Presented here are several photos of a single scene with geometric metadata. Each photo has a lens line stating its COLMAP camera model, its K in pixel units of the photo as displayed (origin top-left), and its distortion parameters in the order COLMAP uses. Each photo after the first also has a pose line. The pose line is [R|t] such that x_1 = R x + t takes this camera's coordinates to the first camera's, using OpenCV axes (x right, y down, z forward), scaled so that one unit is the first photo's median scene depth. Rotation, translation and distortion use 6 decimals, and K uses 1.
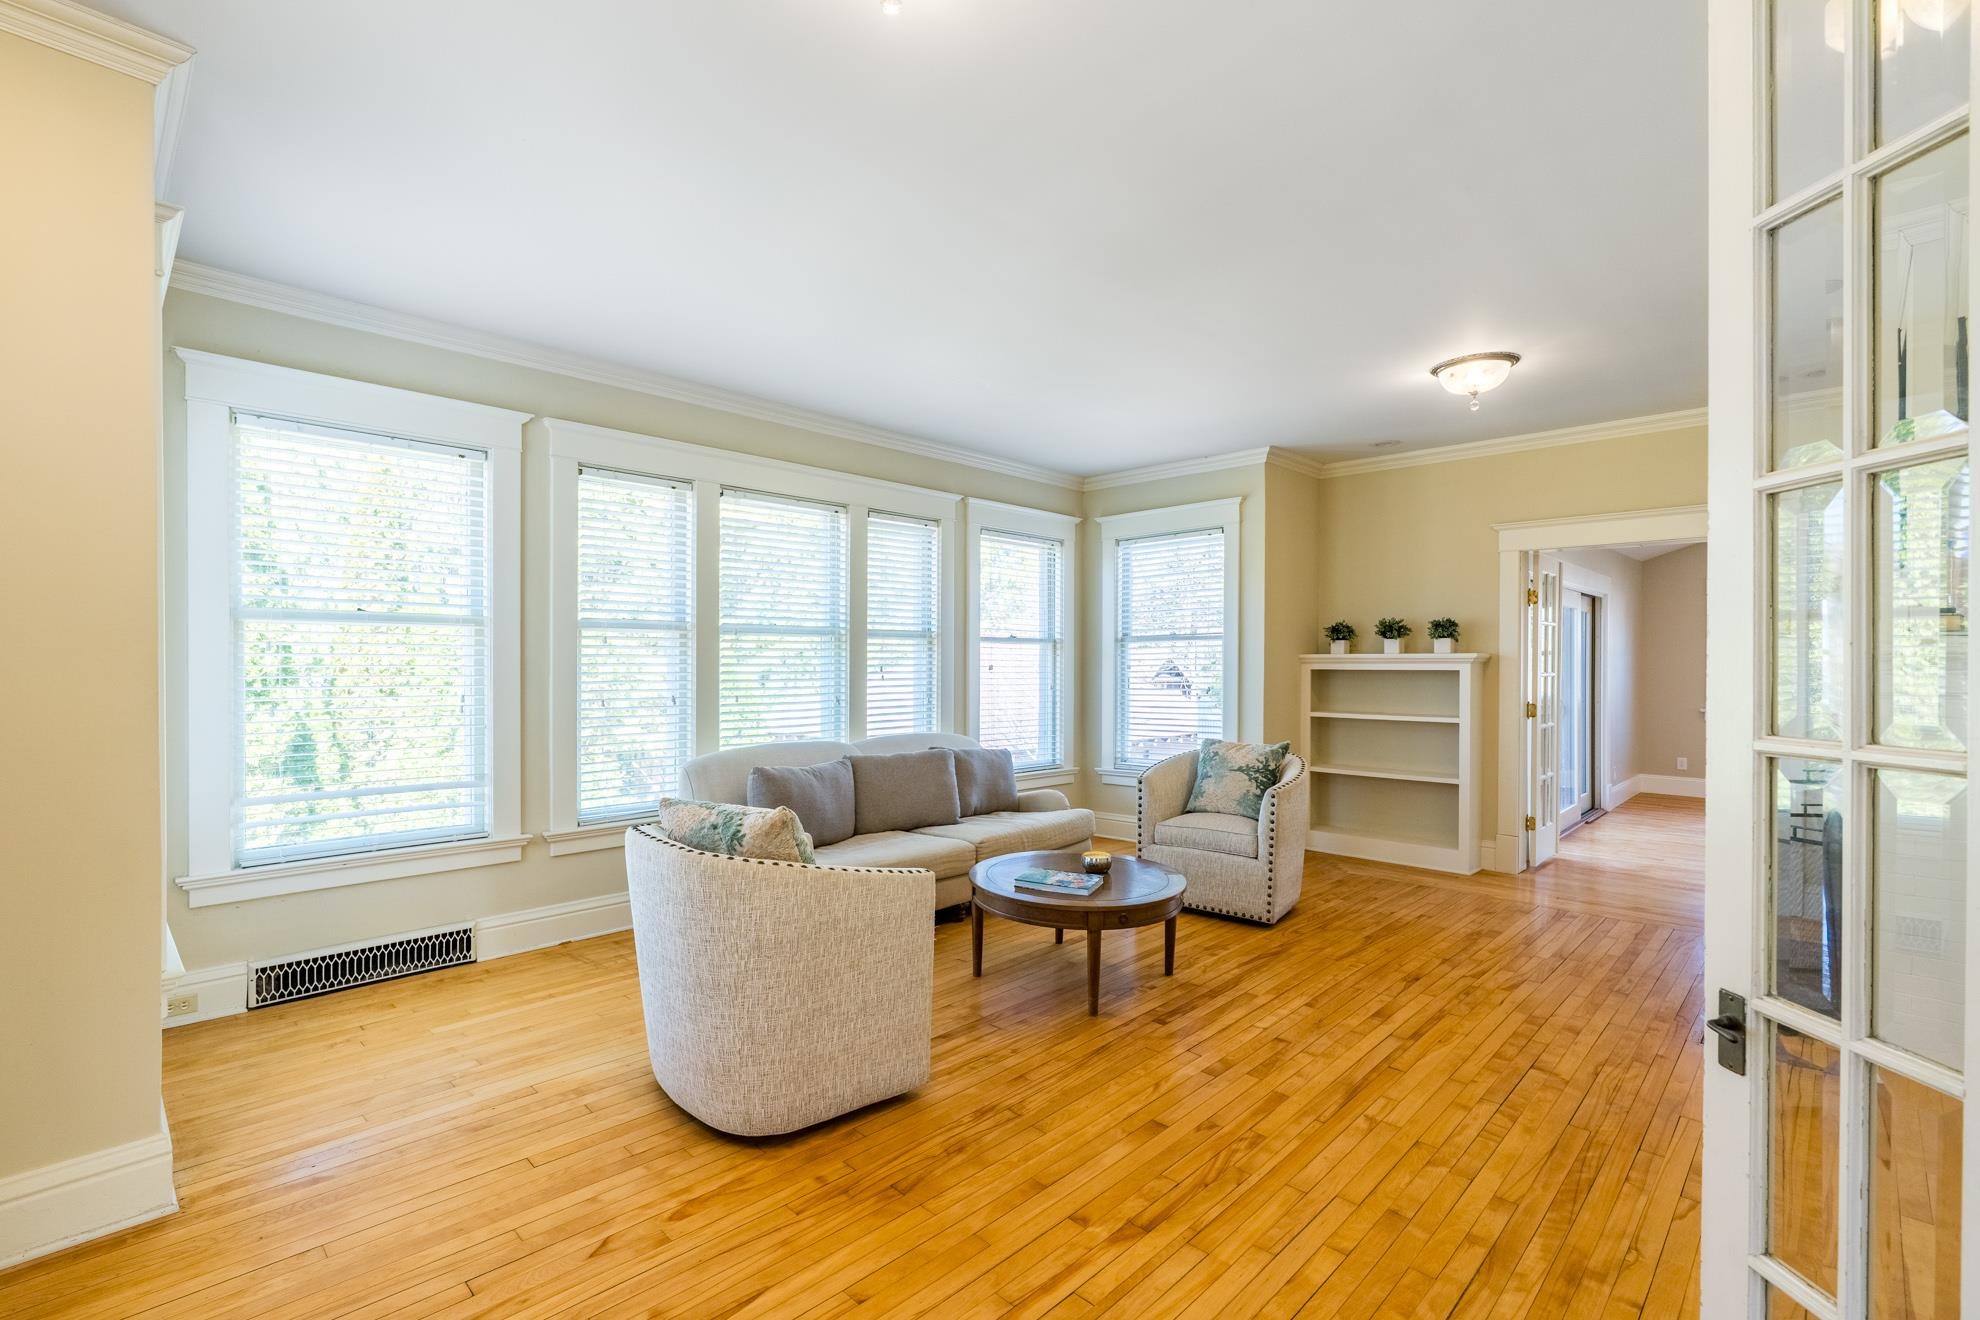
lens RADIAL K [[909.3, 0, 979.8], [0, 909.3, 664.9], [0, 0, 1]] dist [-0.005624, 0.001737]
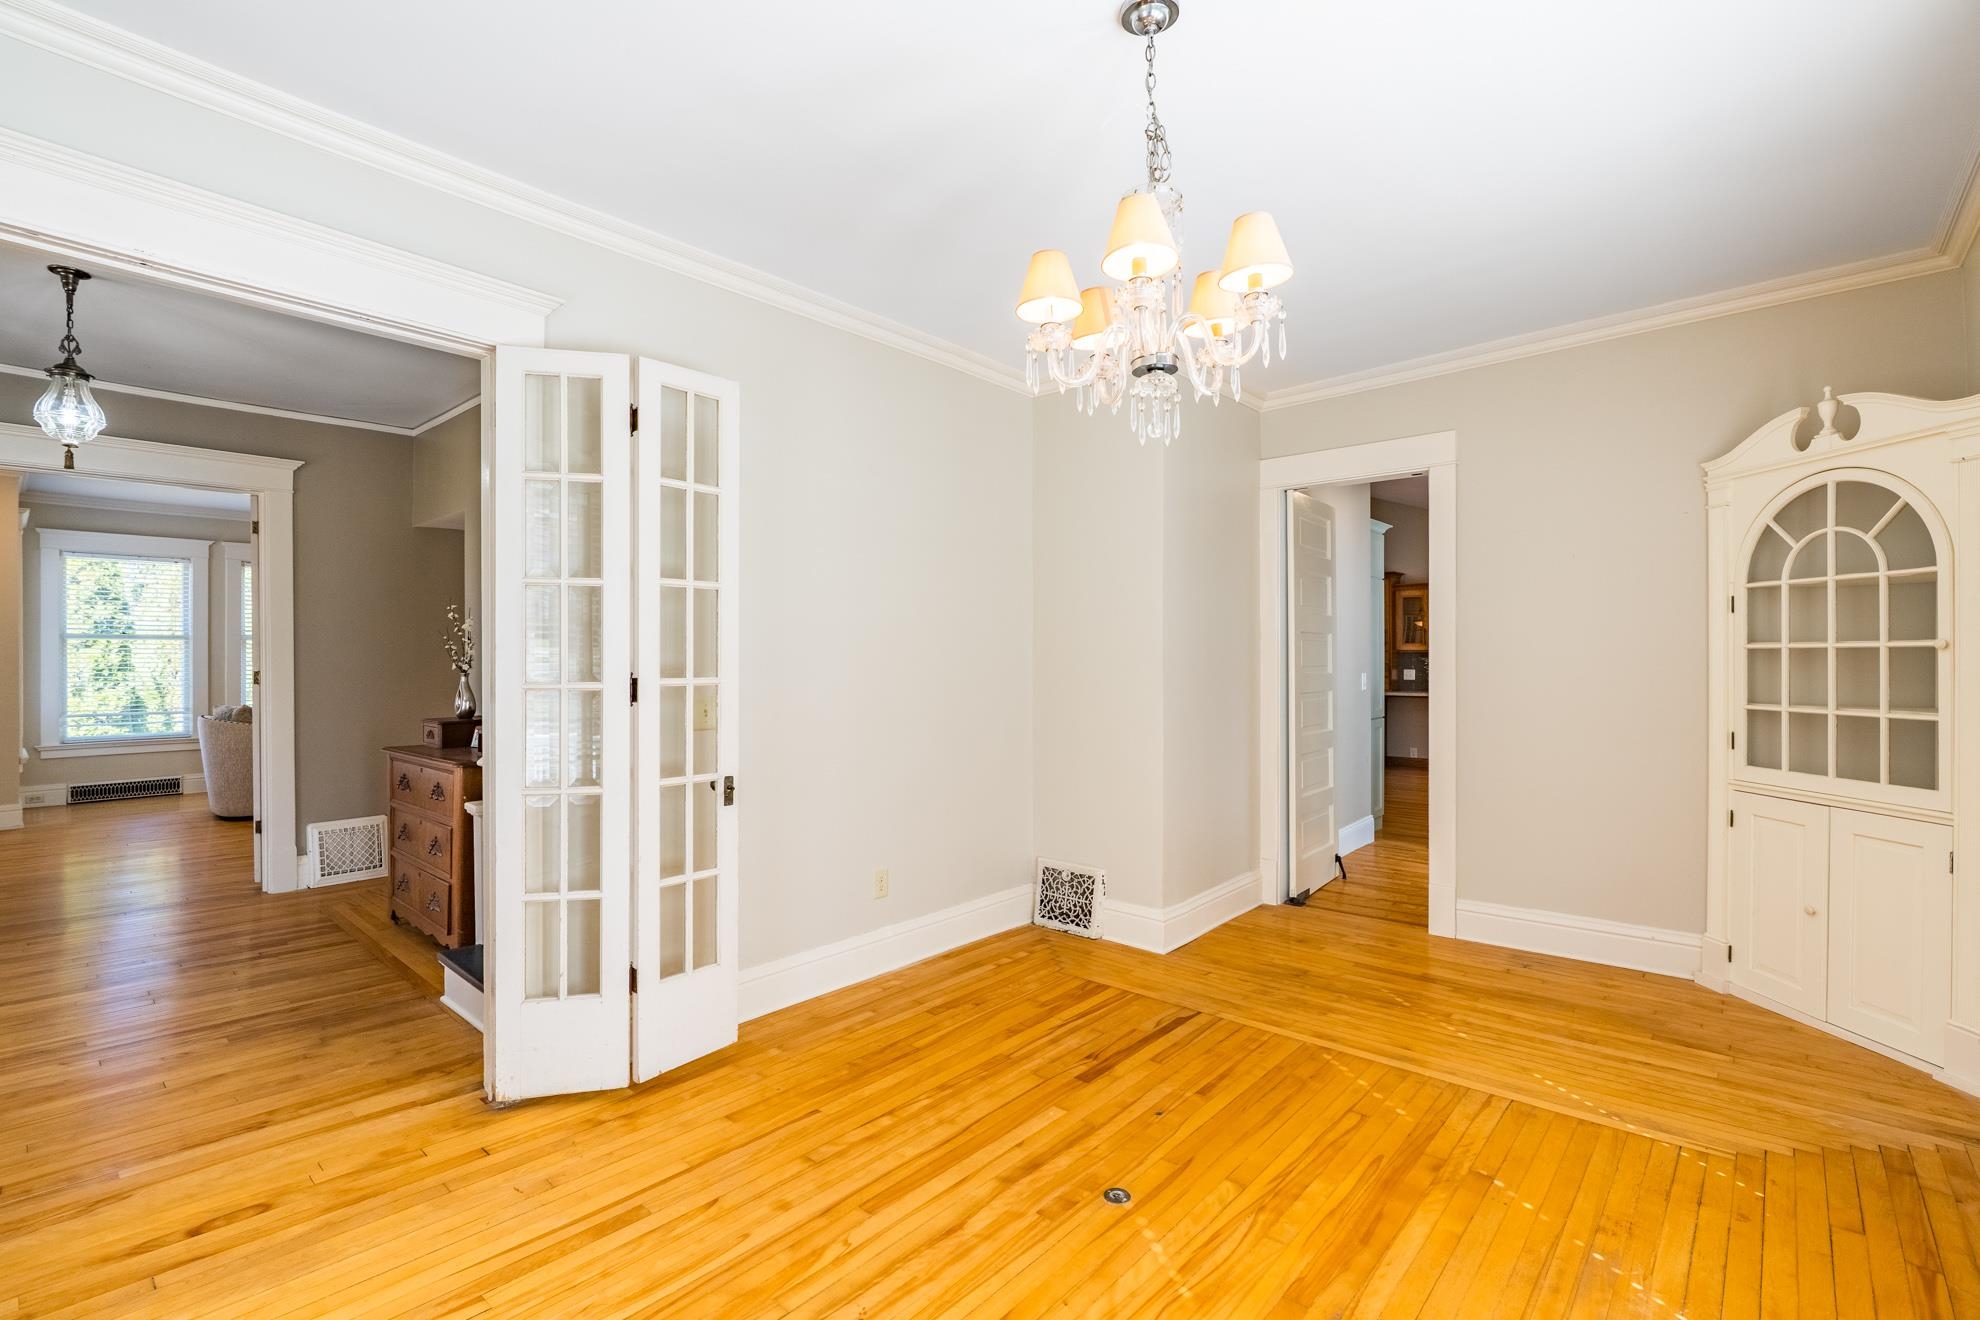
lens RADIAL K [[909.3, 0, 973.1], [0, 909.3, 648.7], [0, 0, 1]] dist [-0.005624, 0.001737]
pose [[0.999225, -0.003693, 0.039181, 1.235821], [0.004276, 0.999881, -0.014792, 0.019795], [-0.039122, 0.014948, 0.999123, -1.231217]]
